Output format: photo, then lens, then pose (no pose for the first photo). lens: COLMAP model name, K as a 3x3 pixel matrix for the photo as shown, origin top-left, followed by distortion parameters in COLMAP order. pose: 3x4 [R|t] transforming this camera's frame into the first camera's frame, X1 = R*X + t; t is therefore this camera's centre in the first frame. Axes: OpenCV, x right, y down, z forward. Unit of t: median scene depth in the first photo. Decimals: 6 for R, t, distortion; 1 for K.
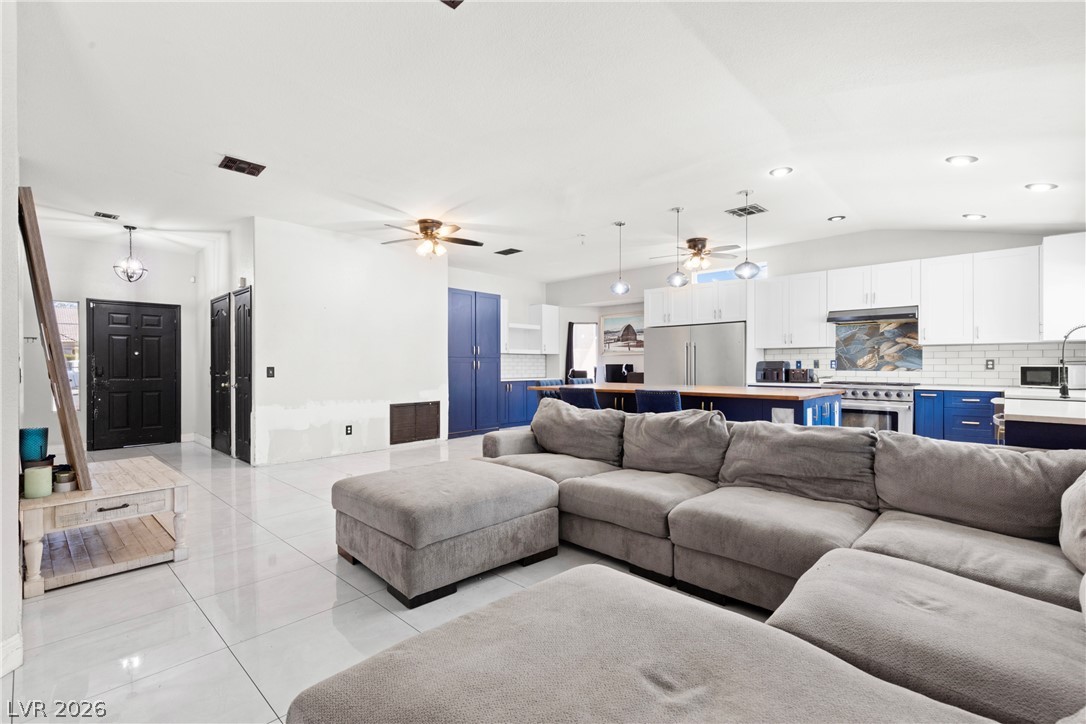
lens RADIAL K [[486.3, 0, 547.0], [0, 486.3, 367.8], [0, 0, 1]] dist [0.004884, -0.000257]
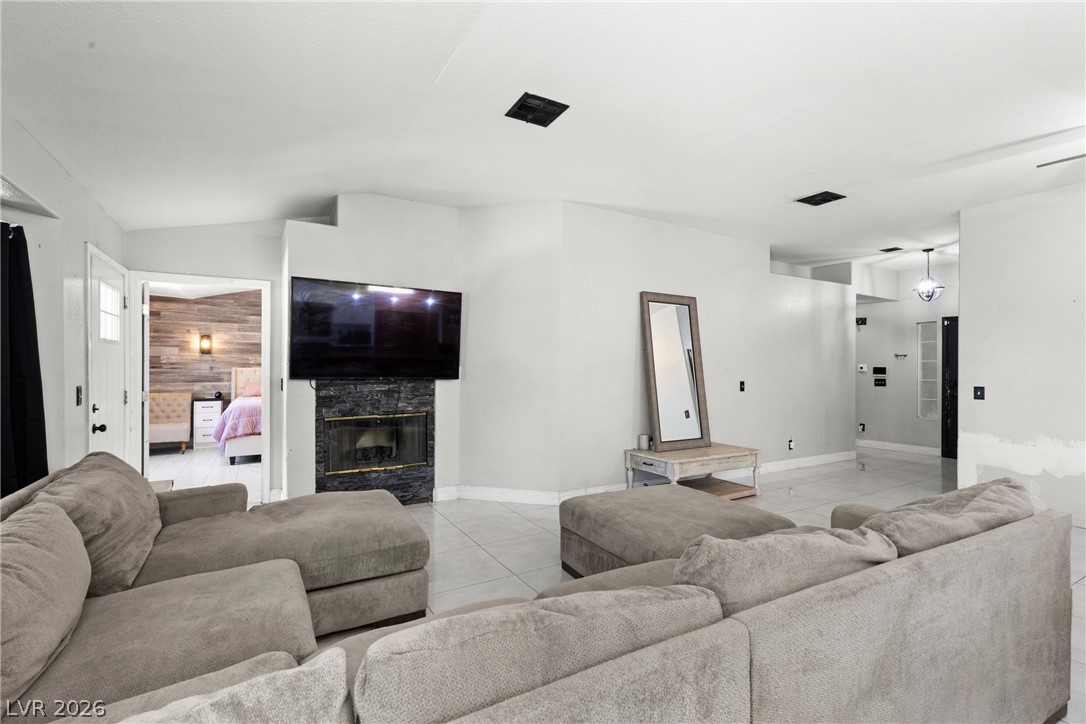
lens RADIAL K [[486.3, 0, 546.6], [0, 486.3, 365.5], [0, 0, 1]] dist [0.004884, -0.000257]
pose [[-0.278501, -0.003784, -0.960428, 0.442390], [-0.009273, 0.999956, -0.001251, -0.030678], [0.960391, 0.008558, -0.278524, 0.562069]]
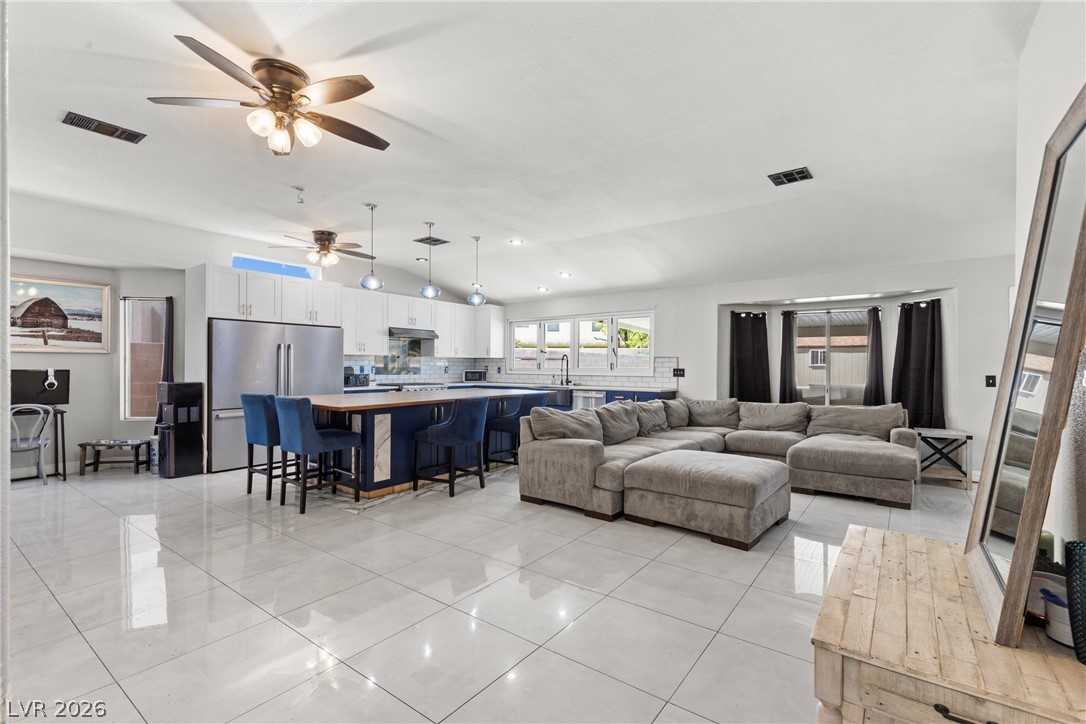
lens RADIAL K [[486.3, 0, 550.5], [0, 486.3, 366.2], [0, 0, 1]] dist [0.004884, -0.000257]
pose [[-0.124831, -0.000546, 0.992178, -0.818242], [-0.000707, 1.000000, 0.000462, -0.020722], [-0.992178, -0.000644, -0.124831, 0.874576]]
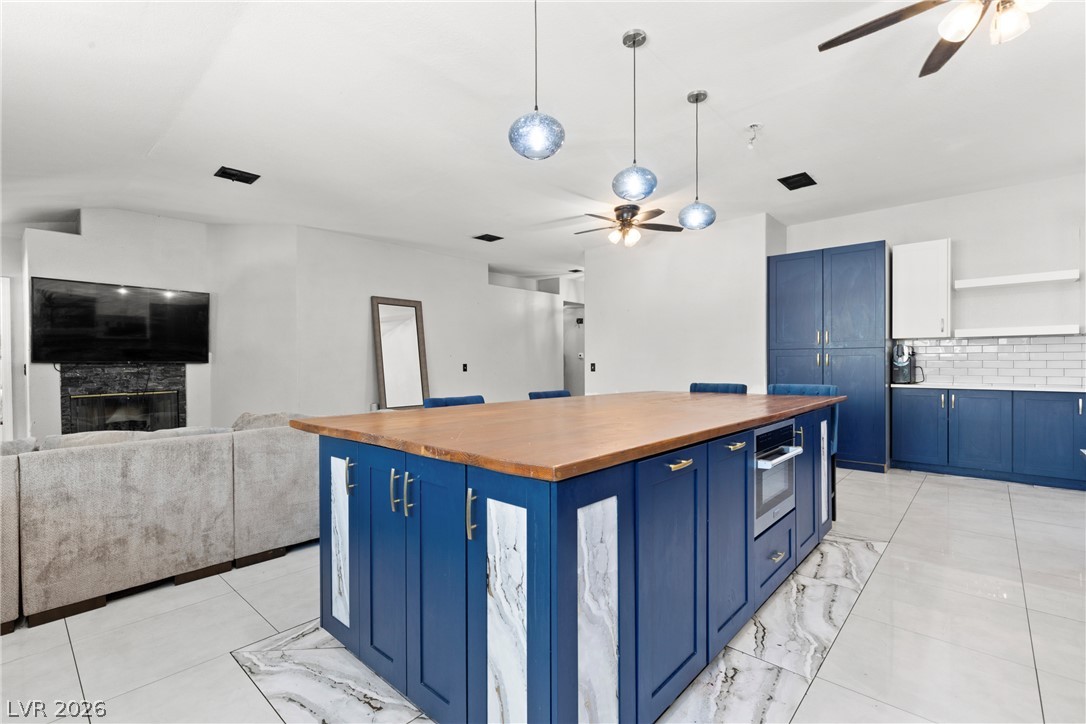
lens RADIAL K [[486.3, 0, 551.7], [0, 486.3, 365.0], [0, 0, 1]] dist [0.004884, -0.000257]
pose [[0.026187, 0.005752, -0.999641, 0.756260], [0.002555, 0.999980, 0.005821, -0.005571], [0.999654, -0.002706, 0.026172, 0.906587]]
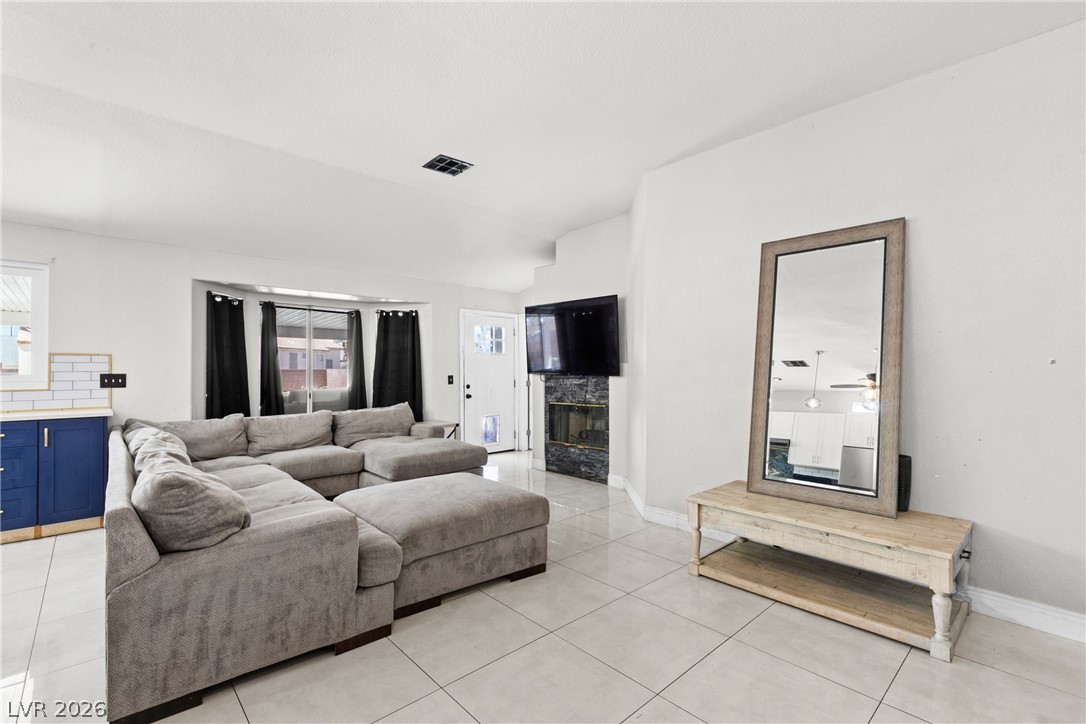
lens RADIAL K [[486.3, 0, 545.0], [0, 486.3, 366.2], [0, 0, 1]] dist [0.004884, -0.000257]
pose [[-0.997772, 0.004108, 0.066597, -0.282330], [0.003949, 0.999989, -0.002531, -0.022005], [-0.066606, -0.002262, -0.997777, 1.108189]]
